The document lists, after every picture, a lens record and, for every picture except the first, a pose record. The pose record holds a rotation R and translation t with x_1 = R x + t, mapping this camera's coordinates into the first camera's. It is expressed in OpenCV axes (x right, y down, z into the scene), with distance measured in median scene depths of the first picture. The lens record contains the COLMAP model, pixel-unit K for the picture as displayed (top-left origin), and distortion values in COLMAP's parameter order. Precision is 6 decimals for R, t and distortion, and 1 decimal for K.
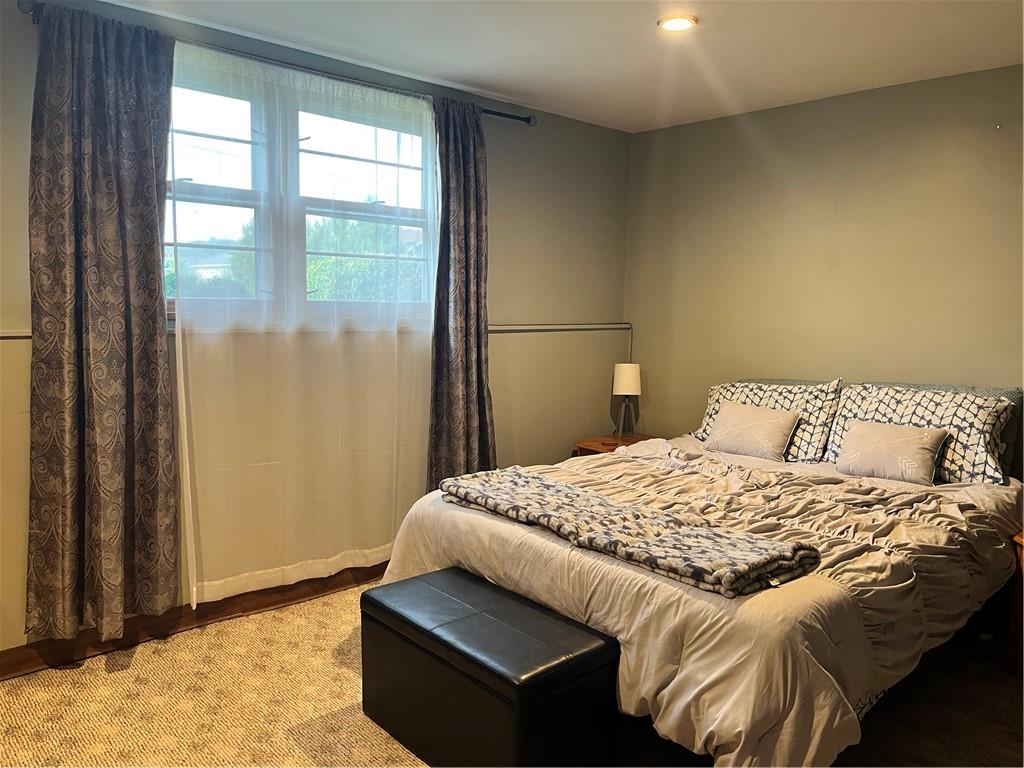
lens RADIAL K [[770.3, 0, 510.2], [0, 770.3, 390.4], [0, 0, 1]] dist [0.055017, -0.084559]
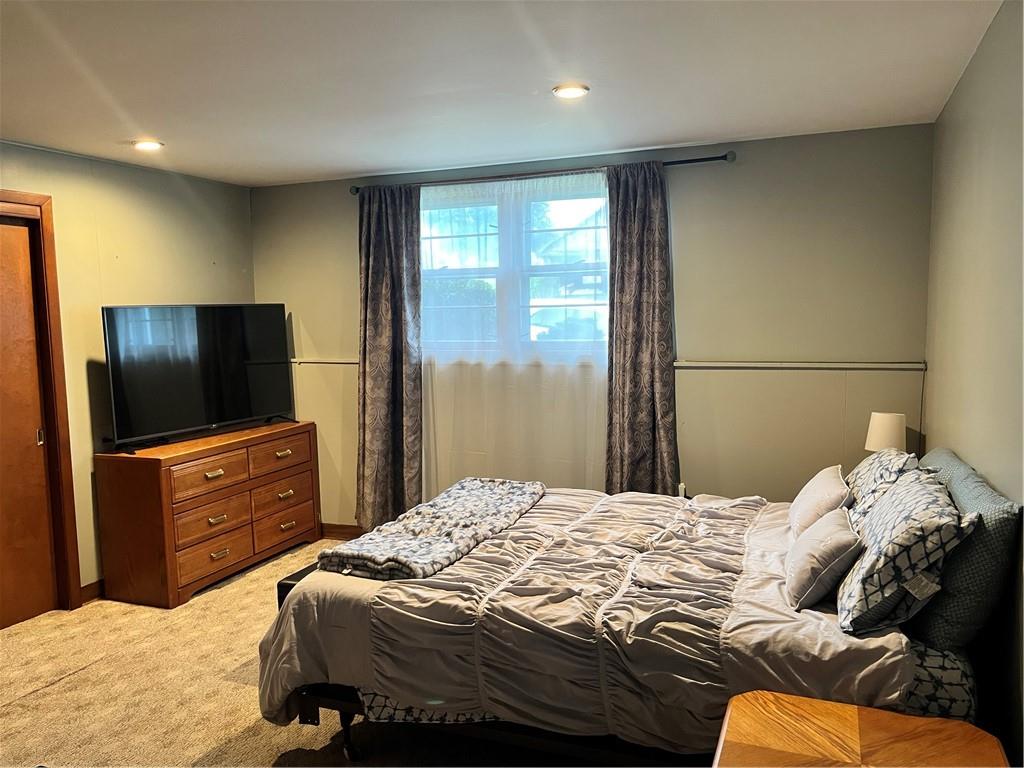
lens RADIAL K [[770.3, 0, 510.2], [0, 770.3, 390.4], [0, 0, 1]] dist [0.055017, -0.084559]
pose [[0.435700, 0.064397, -0.897785, 0.989263], [-0.080533, 0.996226, 0.032374, -0.074025], [0.896482, 0.058196, 0.439242, 0.403736]]
